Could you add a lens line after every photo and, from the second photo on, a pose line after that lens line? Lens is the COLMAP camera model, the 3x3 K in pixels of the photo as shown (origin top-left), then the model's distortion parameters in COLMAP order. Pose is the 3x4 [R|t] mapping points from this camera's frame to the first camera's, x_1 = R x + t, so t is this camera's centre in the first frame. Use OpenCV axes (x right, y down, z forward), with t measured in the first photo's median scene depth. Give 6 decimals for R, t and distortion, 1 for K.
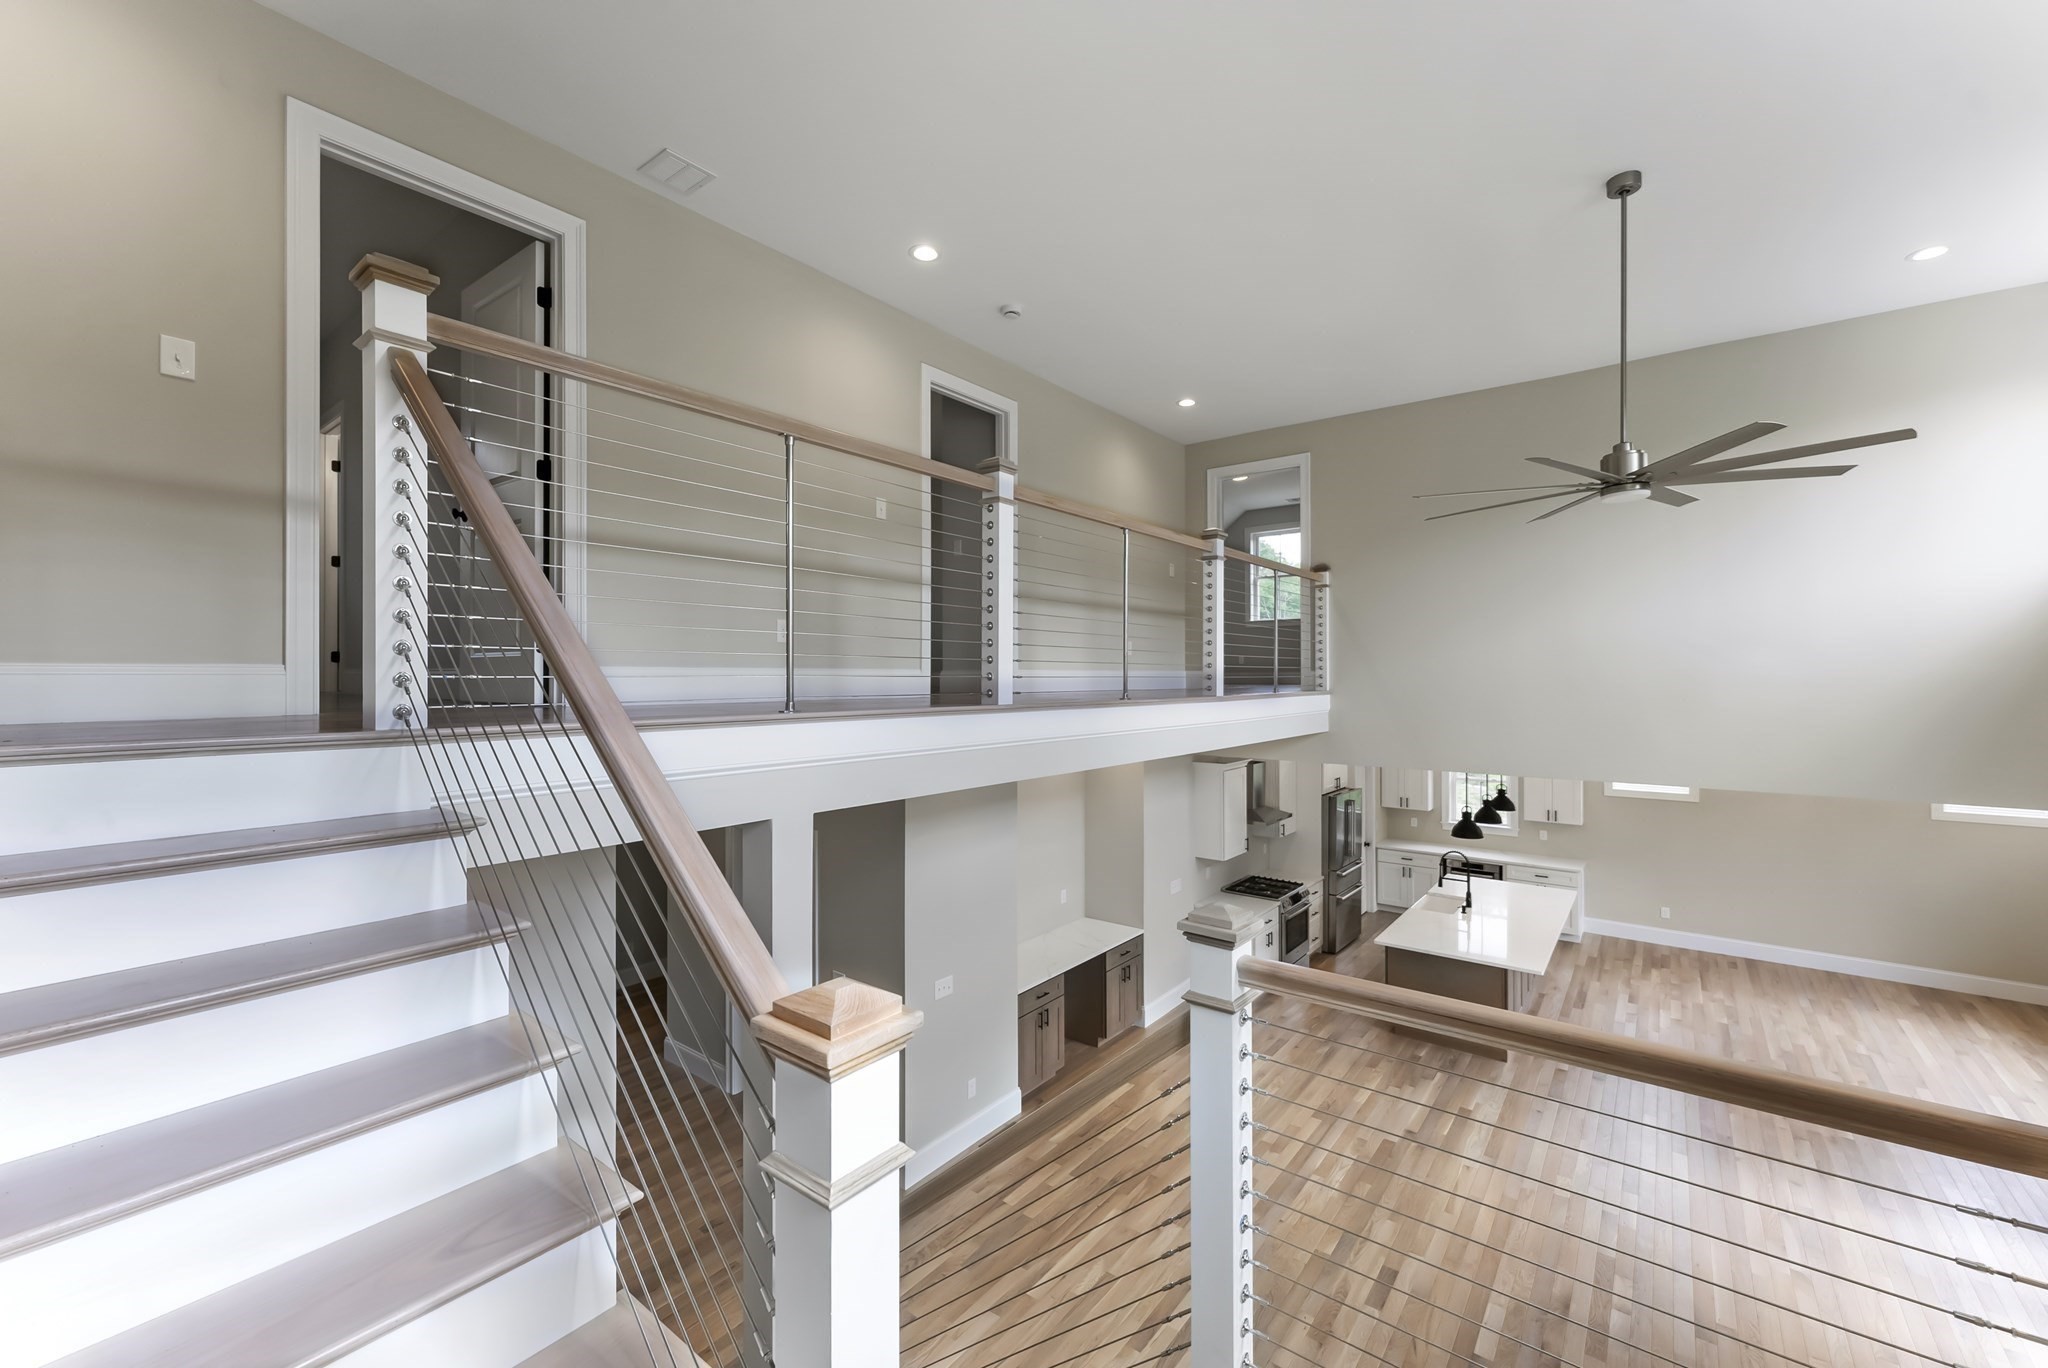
lens RADIAL K [[832.5, 0, 1019.6], [0, 832.5, 677.2], [0, 0, 1]] dist [-0.008523, -0.000412]
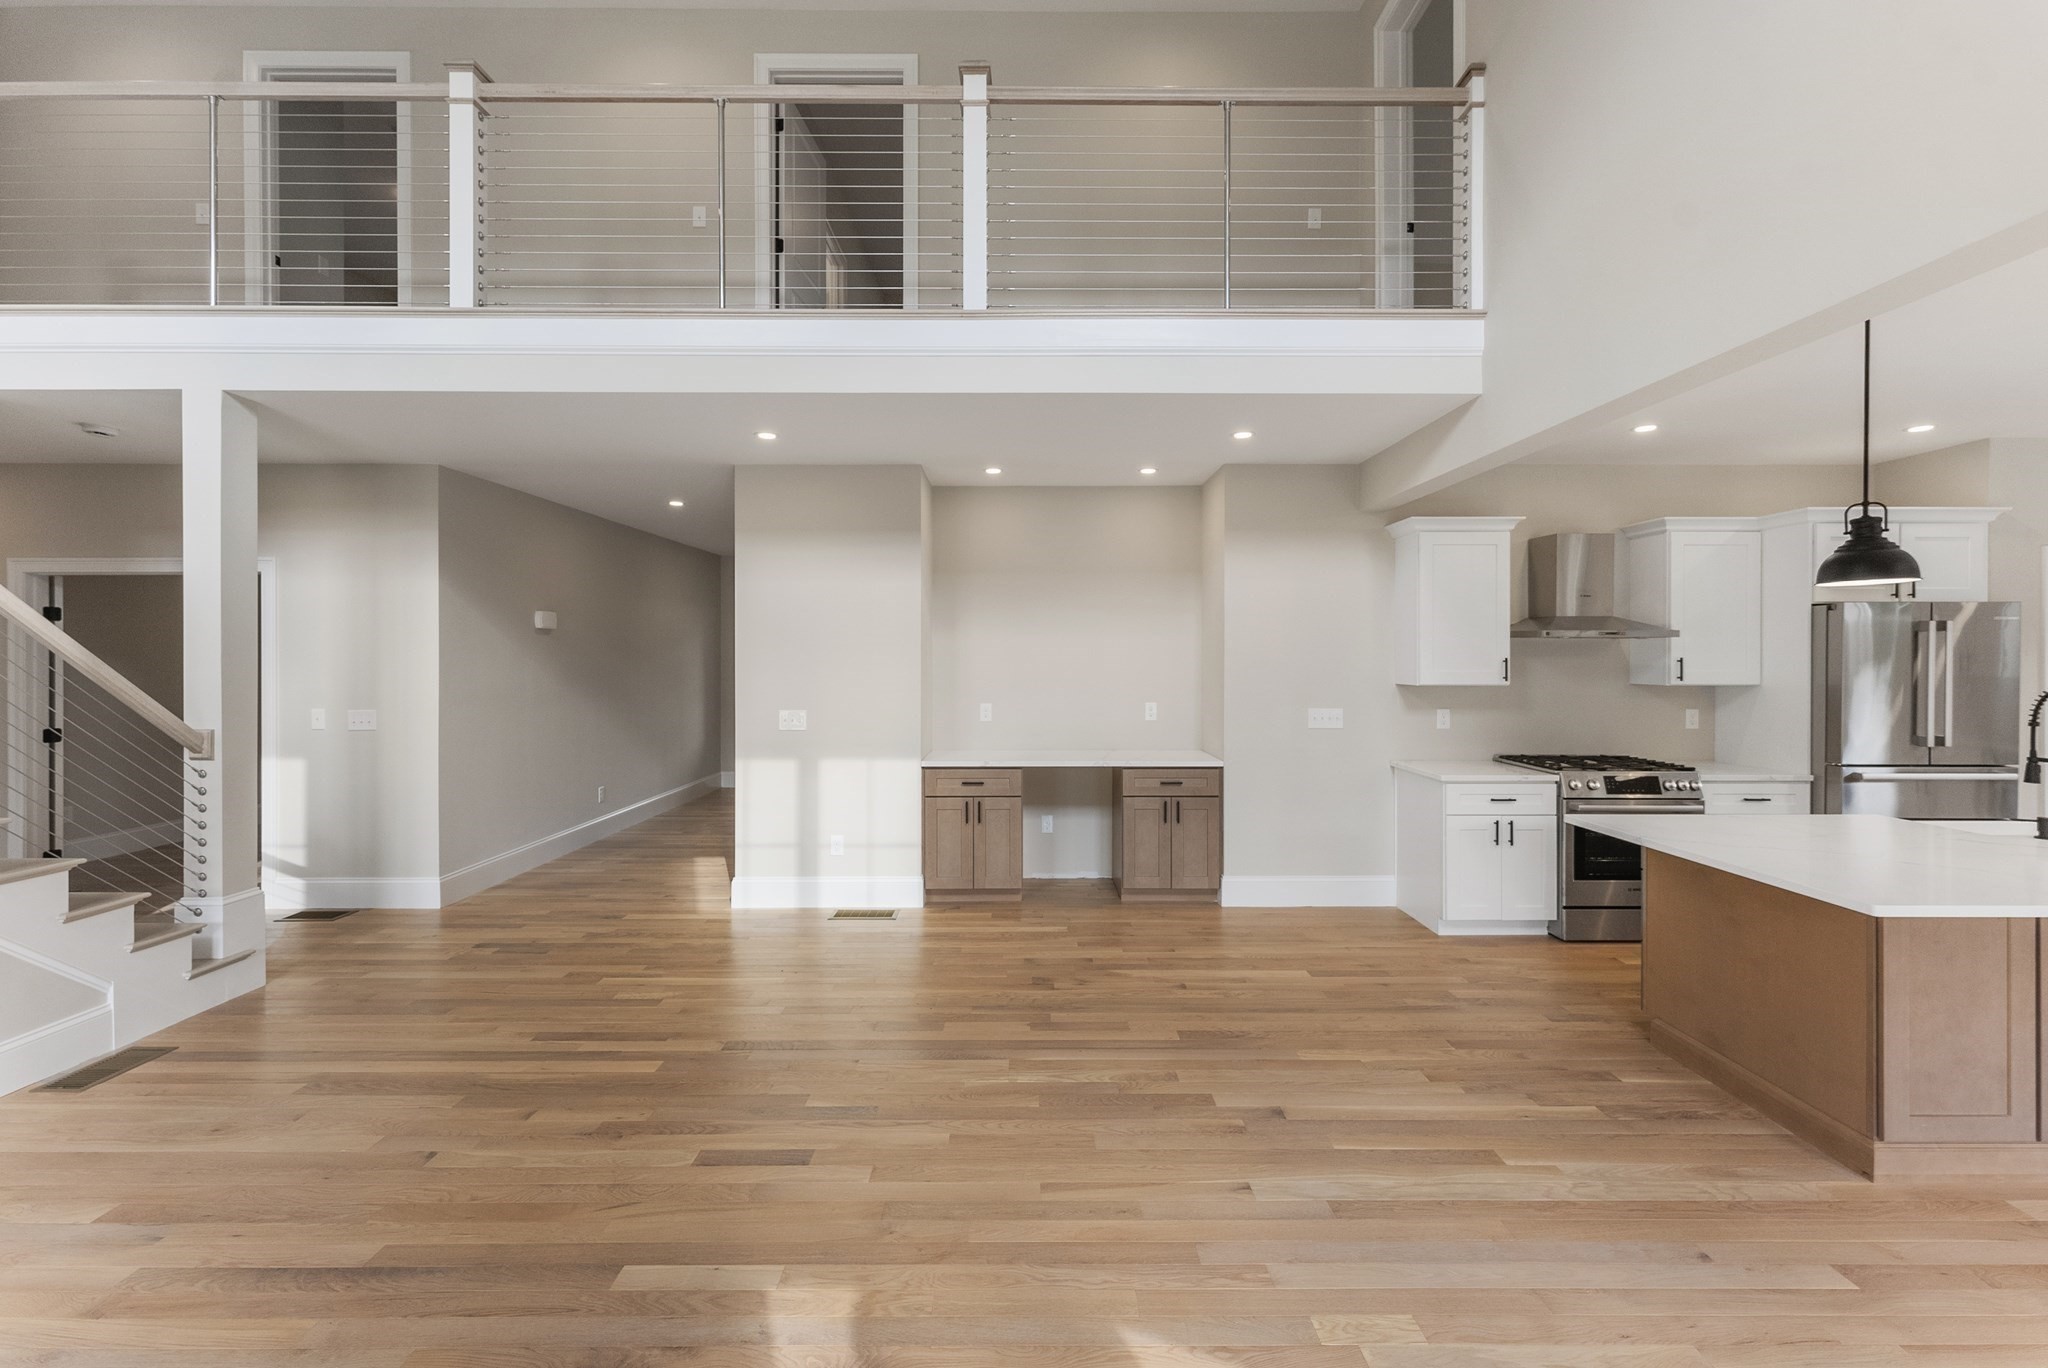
lens RADIAL K [[832.5, 0, 1041.6], [0, 832.5, 681.5], [0, 0, 1]] dist [-0.008523, -0.000412]
pose [[0.618275, 0.016565, -0.785787, 0.702360], [-0.002877, 0.999819, 0.018813, 0.268254], [0.785956, -0.009371, 0.618211, 0.552164]]
